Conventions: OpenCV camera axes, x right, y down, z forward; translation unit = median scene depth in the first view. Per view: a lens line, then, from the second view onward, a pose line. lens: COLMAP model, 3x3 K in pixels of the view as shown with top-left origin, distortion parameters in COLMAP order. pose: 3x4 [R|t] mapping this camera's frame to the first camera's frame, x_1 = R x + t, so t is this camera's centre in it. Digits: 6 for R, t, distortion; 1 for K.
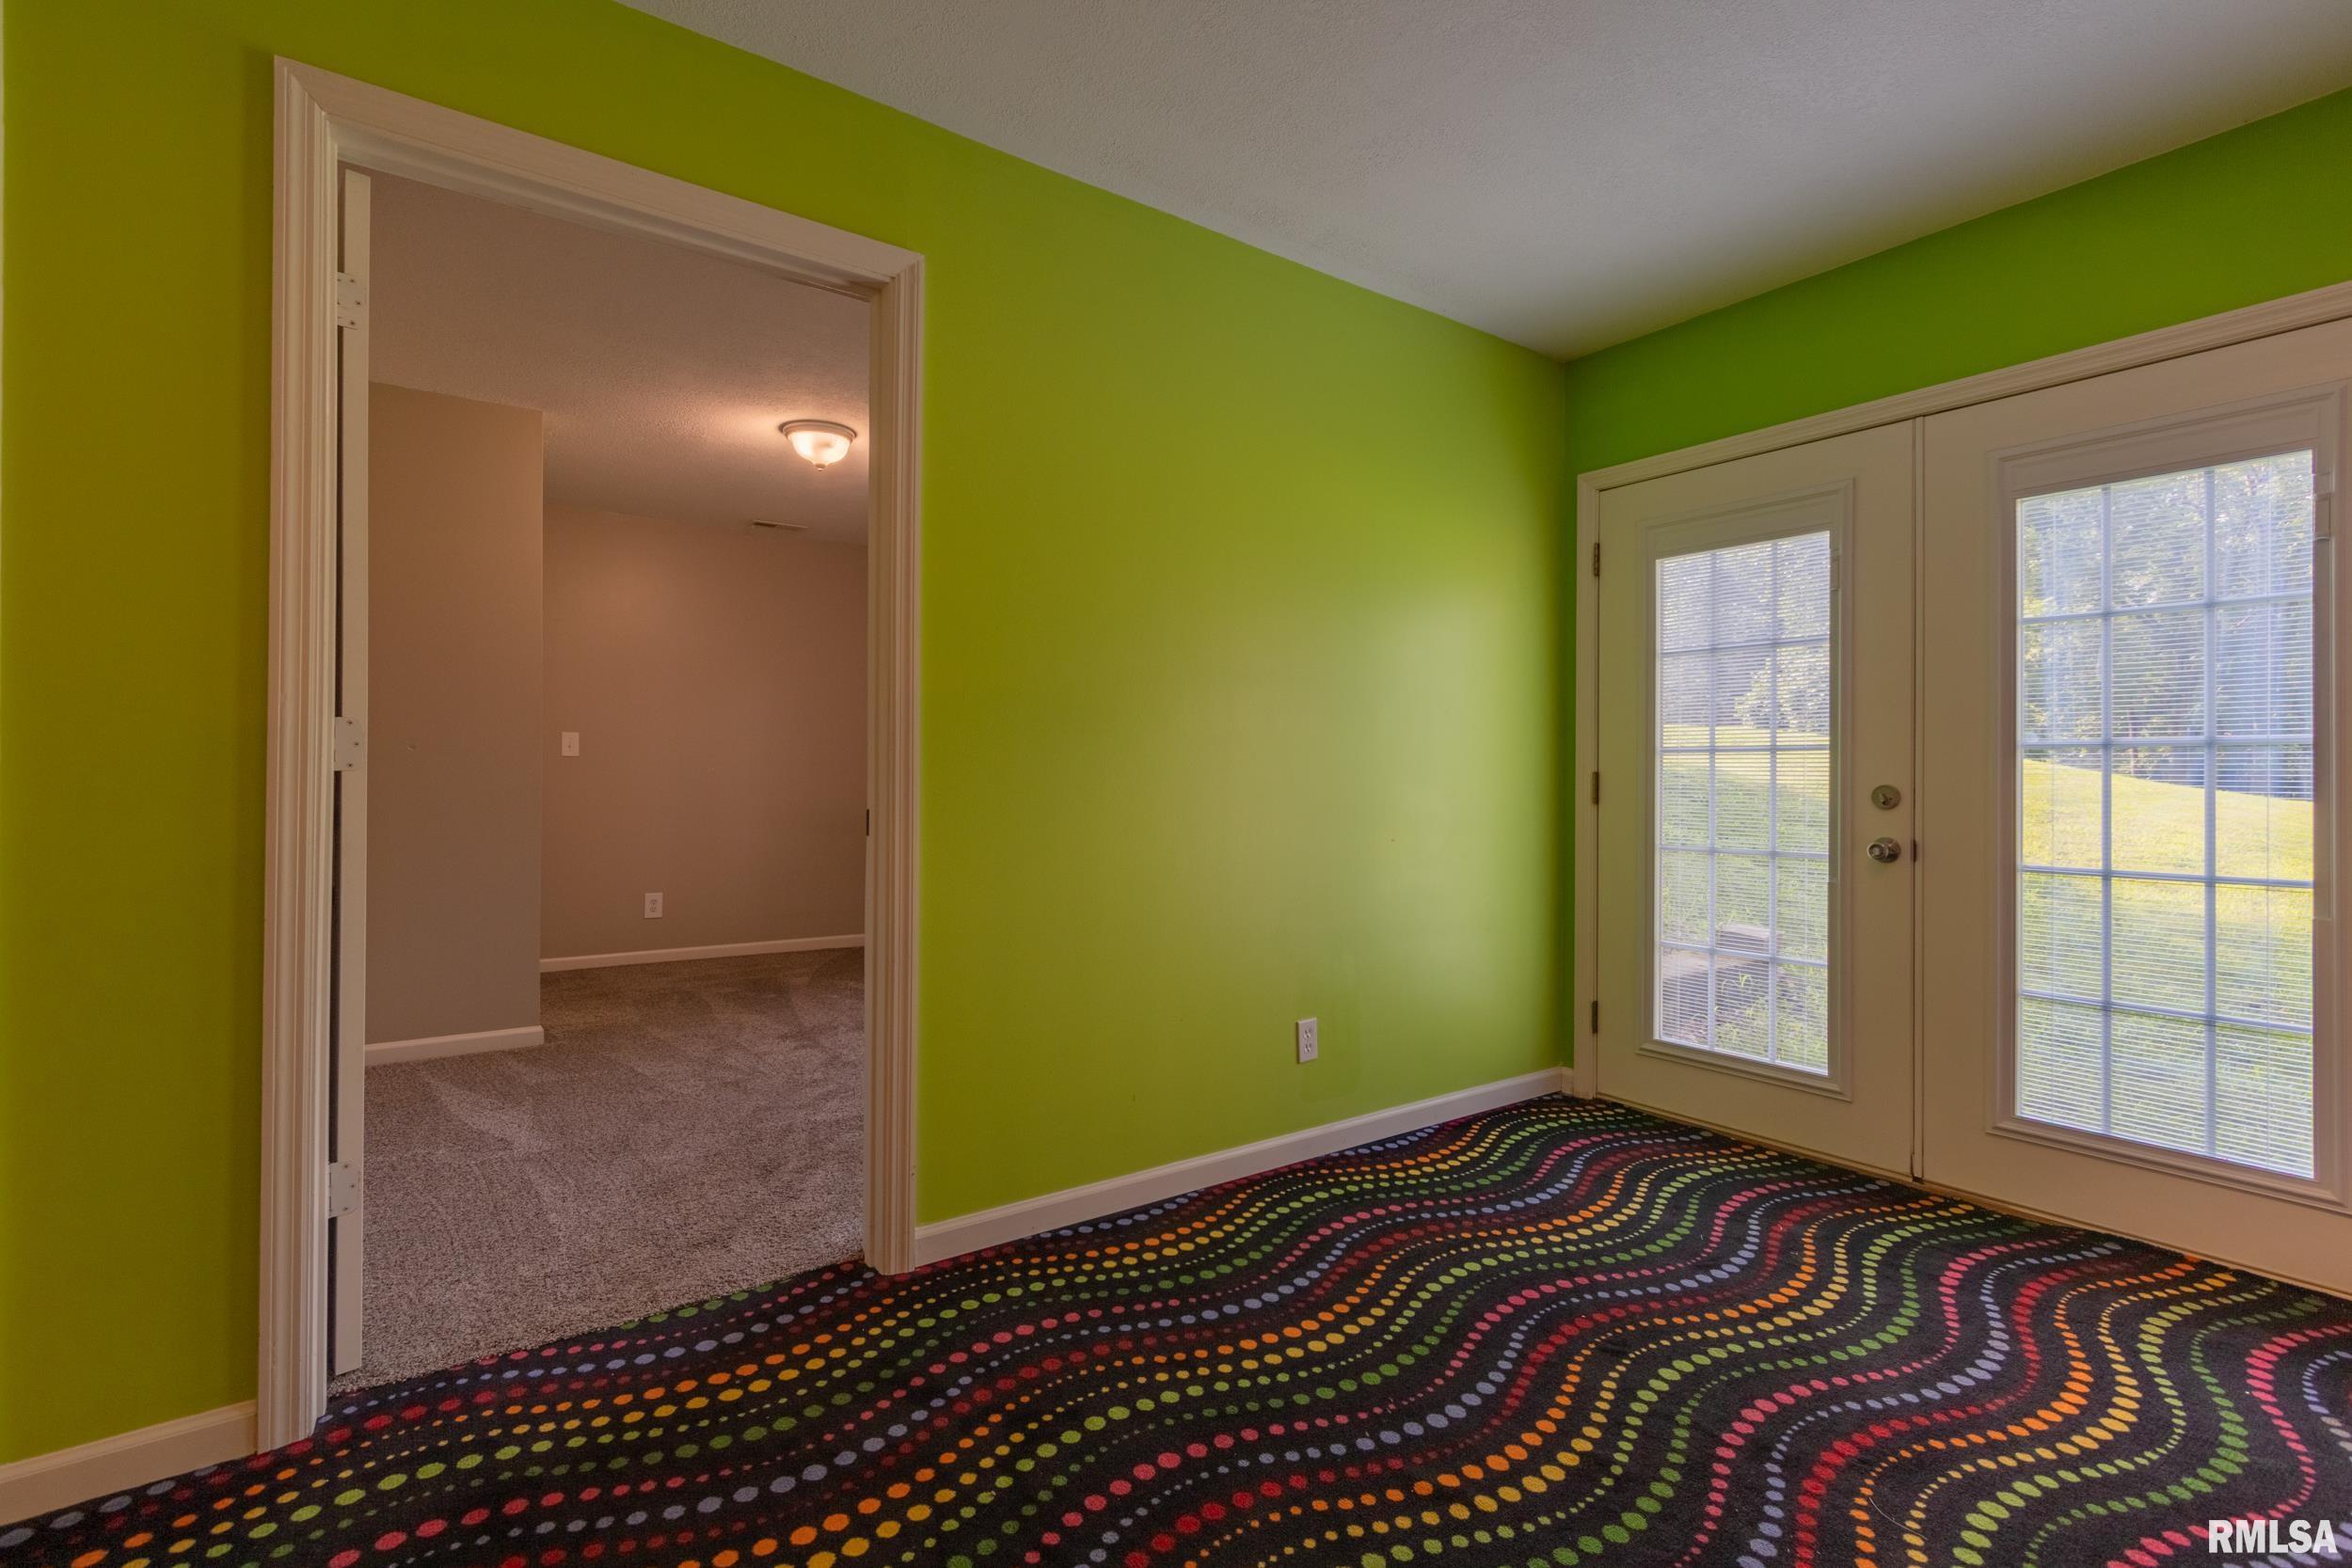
lens RADIAL K [[1068.7, 0, 1176.0], [0, 1068.7, 784.0], [0, 0, 1]] dist [0.001746, 0.000286]
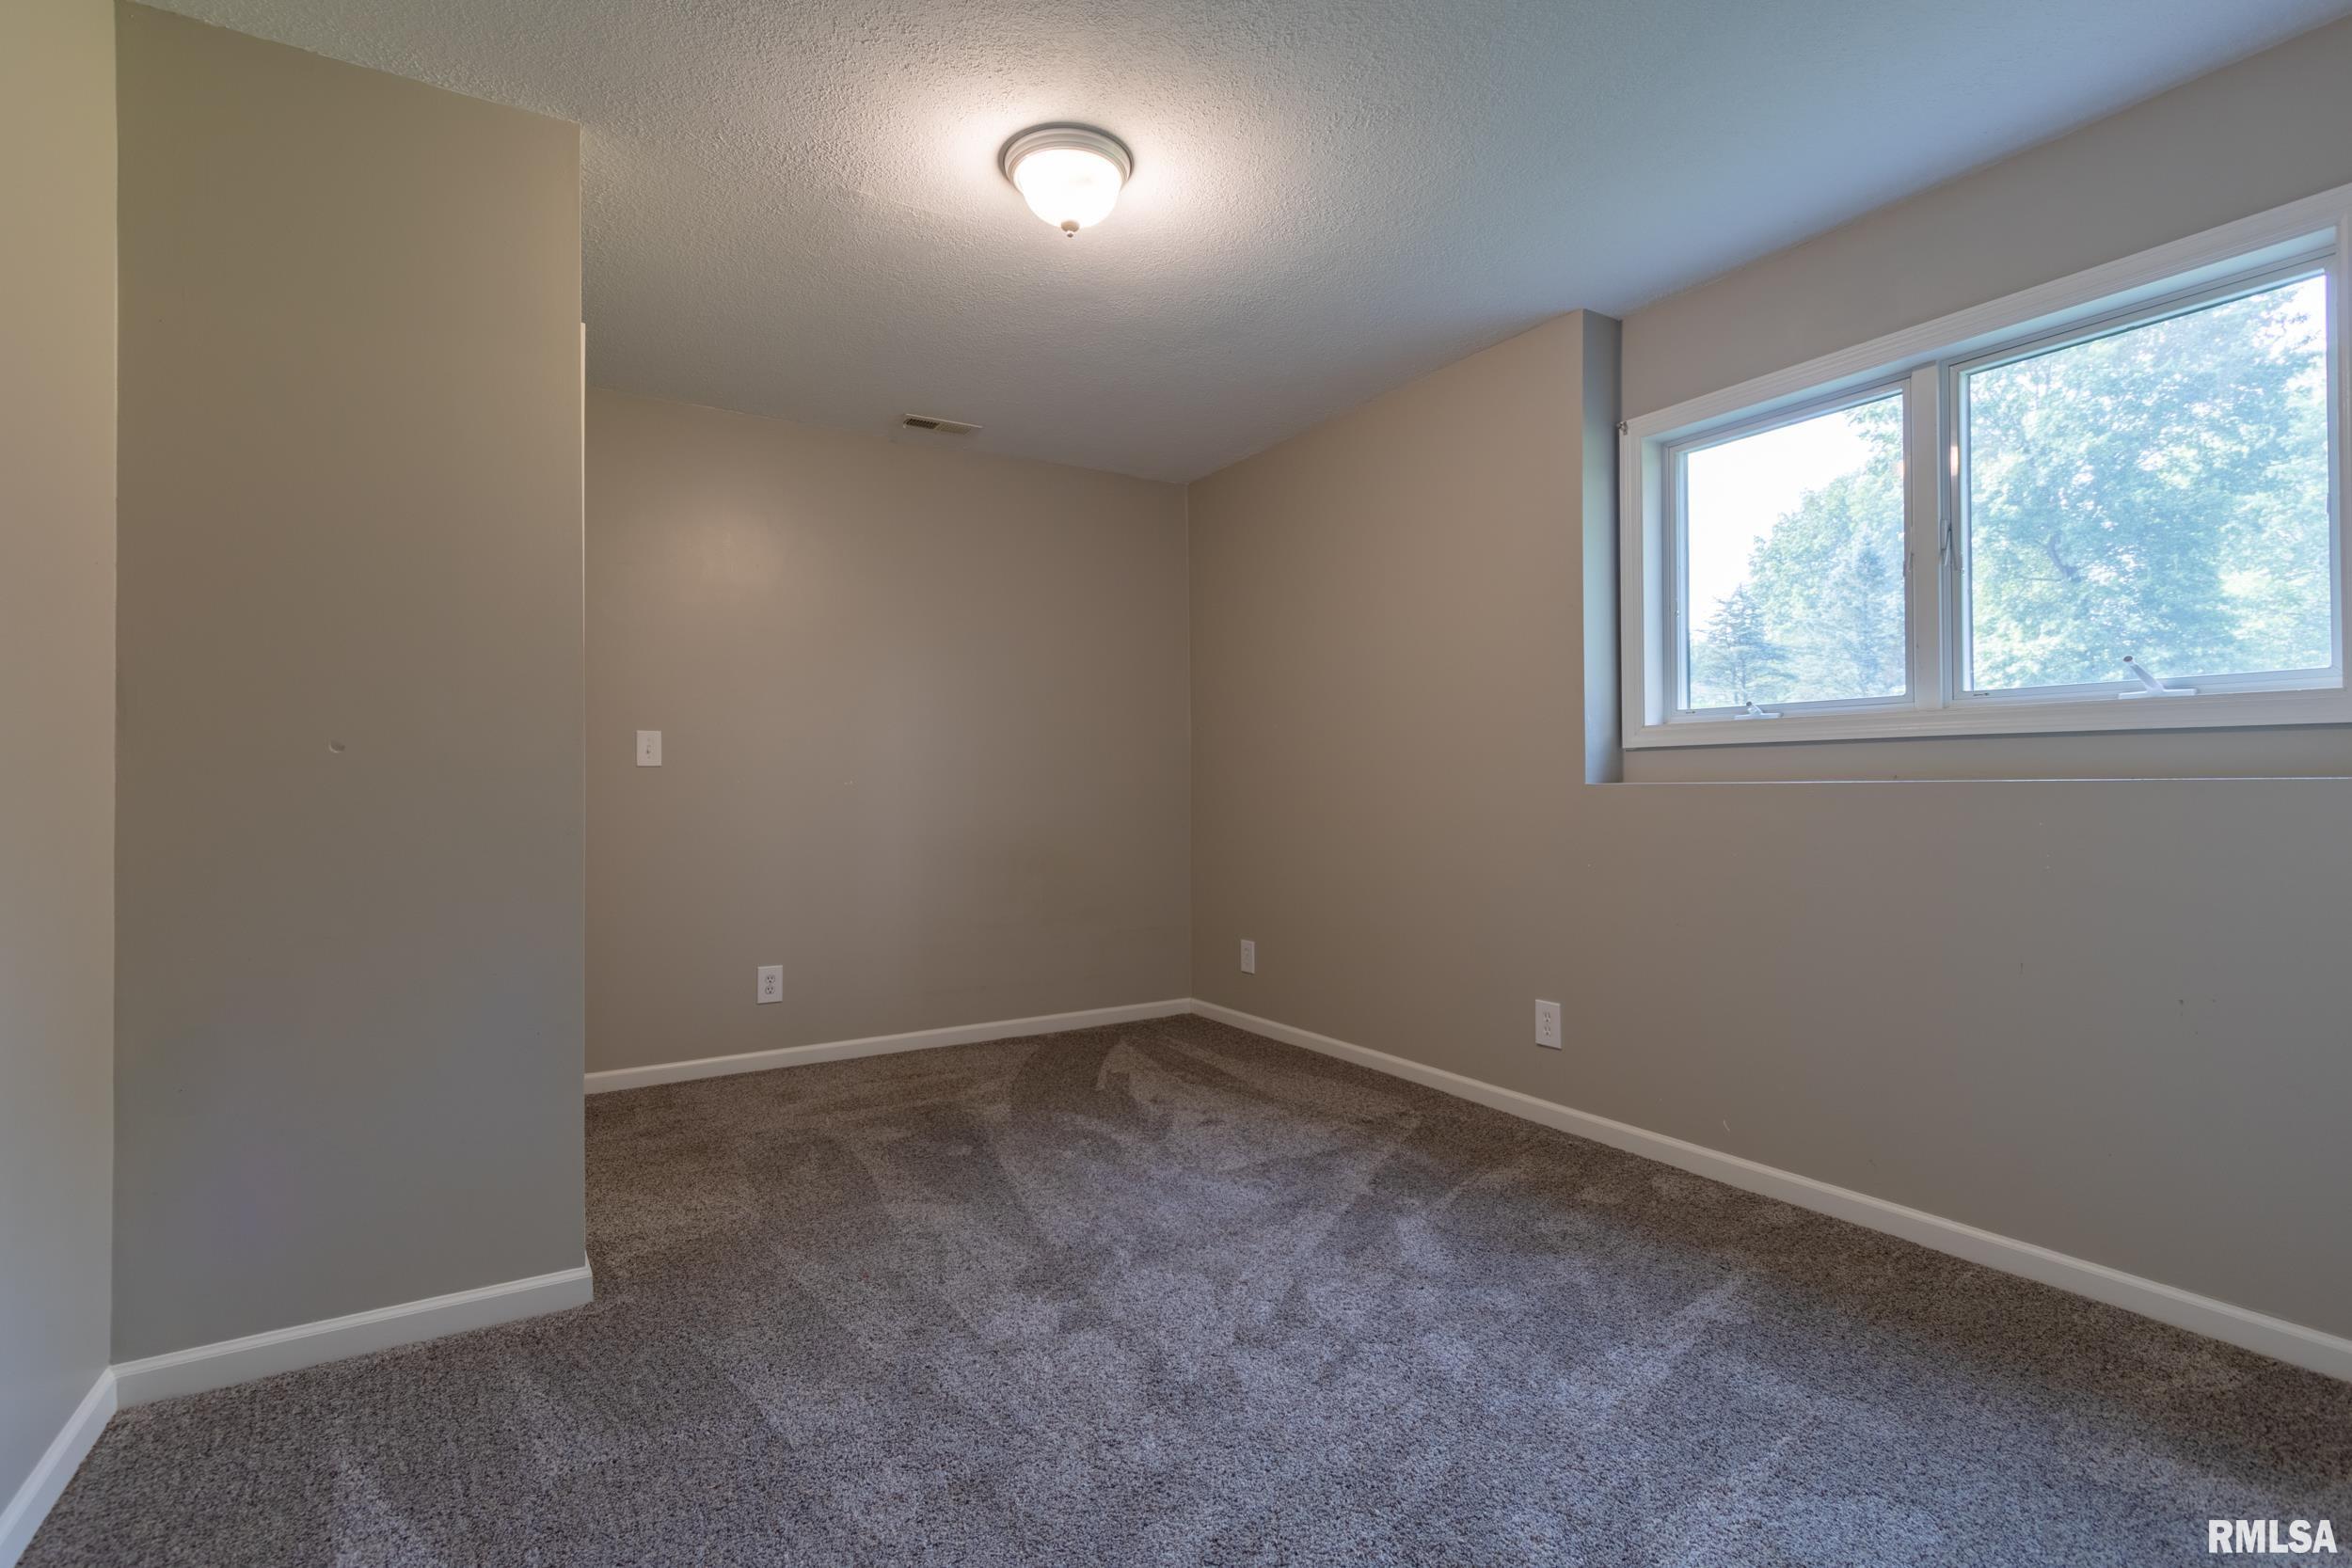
lens RADIAL K [[1068.7, 0, 1176.0], [0, 1068.7, 784.0], [0, 0, 1]] dist [0.001746, 0.000286]
pose [[0.997280, -0.014191, -0.072329, -0.189689], [0.013819, 0.999889, -0.005642, -0.006214], [0.072401, 0.004627, 0.997365, 0.358188]]
